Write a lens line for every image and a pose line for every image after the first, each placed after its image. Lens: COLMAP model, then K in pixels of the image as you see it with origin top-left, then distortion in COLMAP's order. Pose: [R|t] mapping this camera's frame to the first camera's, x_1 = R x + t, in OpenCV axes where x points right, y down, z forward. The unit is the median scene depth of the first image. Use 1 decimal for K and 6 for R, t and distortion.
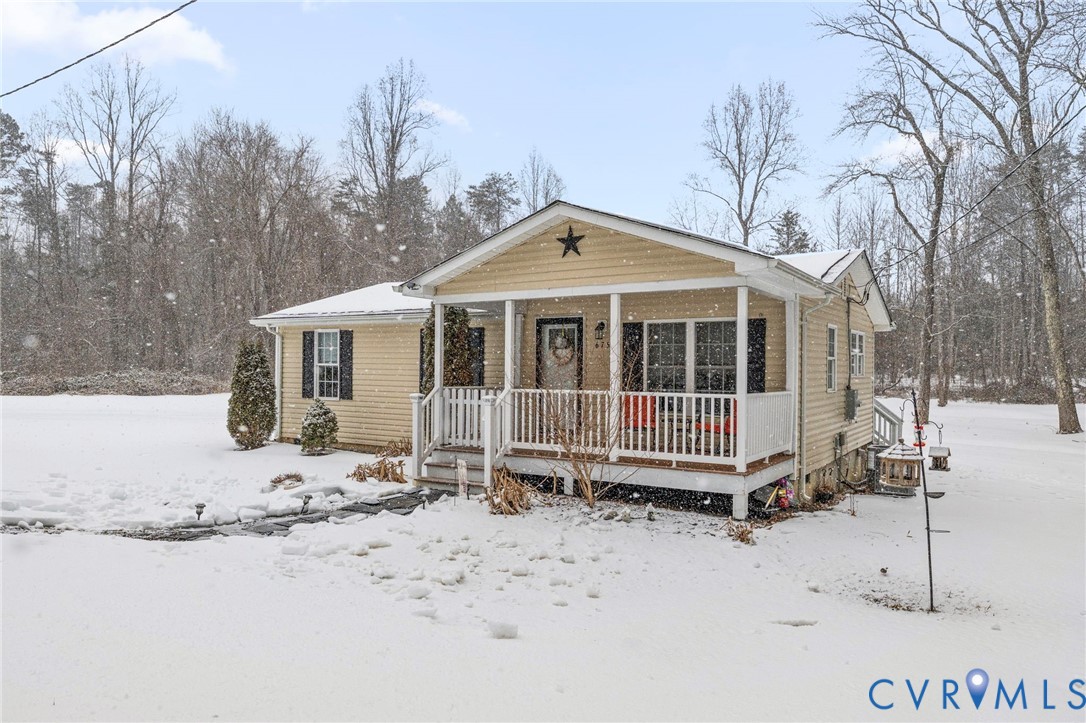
lens RADIAL K [[753.8, 0, 539.0], [0, 753.8, 370.7], [0, 0, 1]] dist [0.003710, 0.000371]
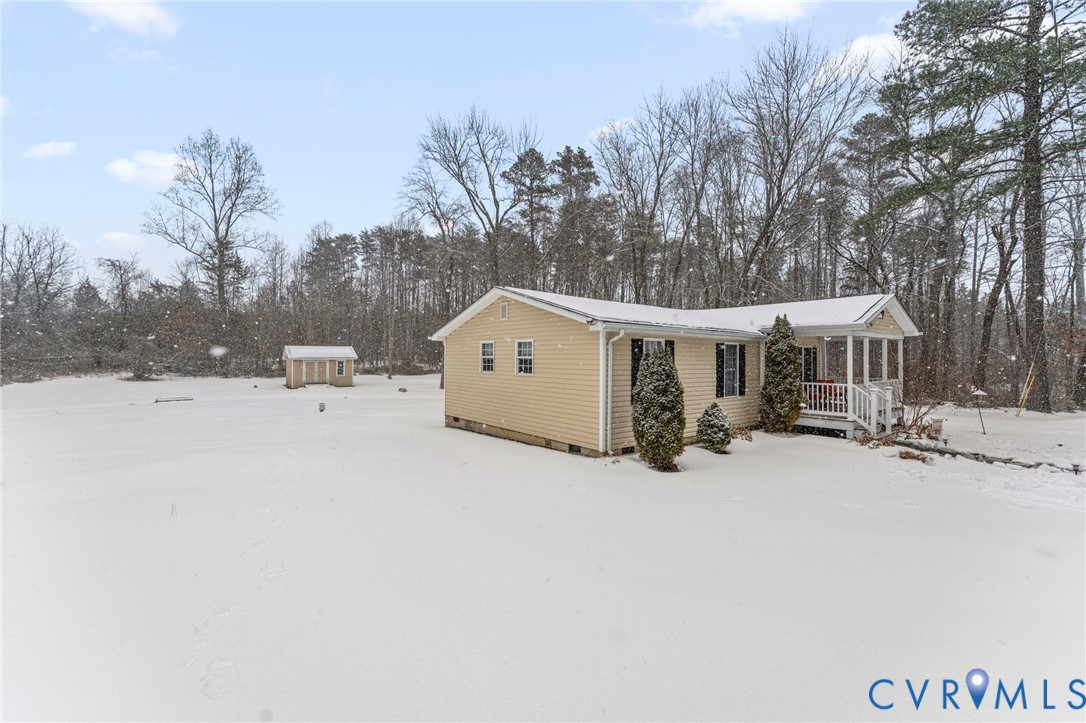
lens RADIAL K [[438.0, 0, 538.2], [0, 438.0, 356.8], [0, 0, 1]] dist [0.001149, -0.000194]
pose [[0.338791, -0.003785, 0.940854, -0.990085], [-0.002560, 0.999985, 0.004944, -0.033477], [-0.940858, -0.004083, 0.338776, 1.013826]]
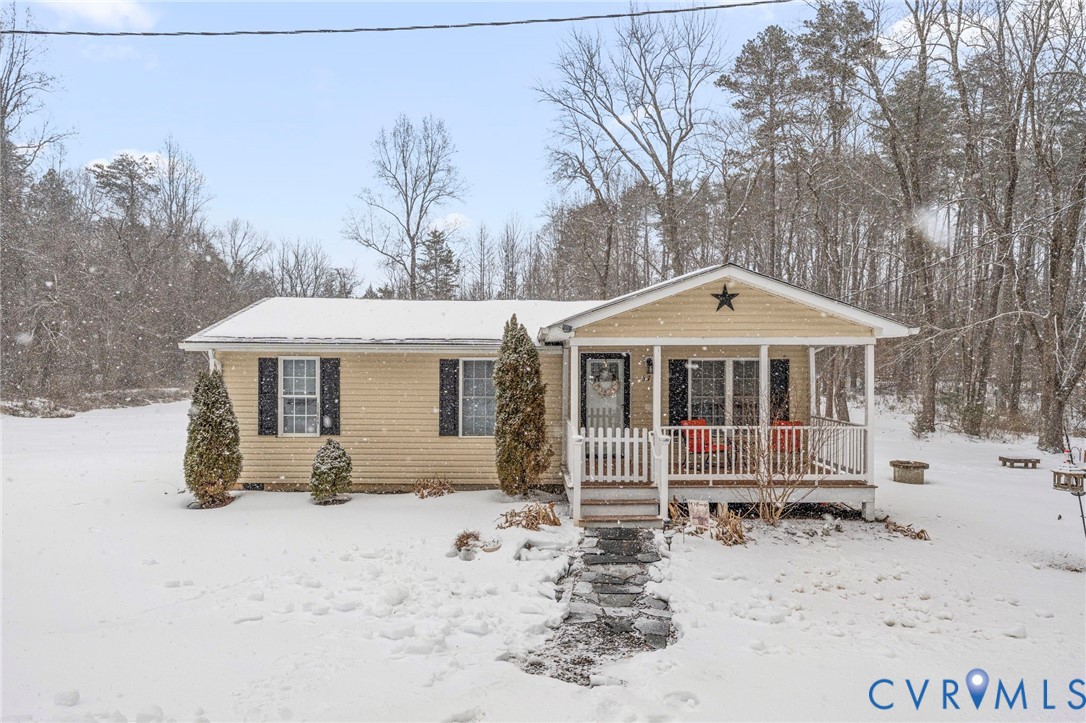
lens RADIAL K [[679.8, 0, 544.3], [0, 679.8, 362.3], [0, 0, 1]] dist [-0.000425, 0.002452]
pose [[0.832075, -0.006024, 0.554630, -0.519063], [0.005655, 0.999981, 0.002377, -0.052084], [-0.554634, 0.001159, 0.832094, 0.195209]]
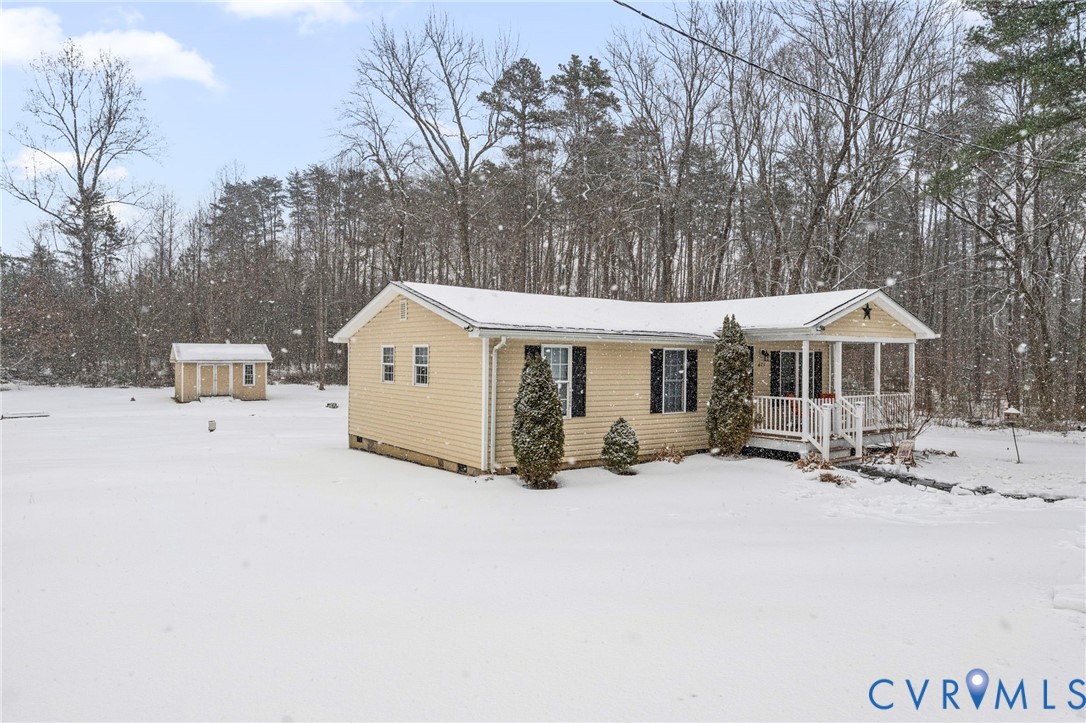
lens RADIAL K [[679.8, 0, 547.2], [0, 679.8, 364.2], [0, 0, 1]] dist [-0.000425, 0.002452]
pose [[0.372206, -0.012858, 0.928061, -1.153423], [-0.005332, 0.999858, 0.015992, -0.047006], [-0.928135, -0.010901, 0.372085, 0.746698]]
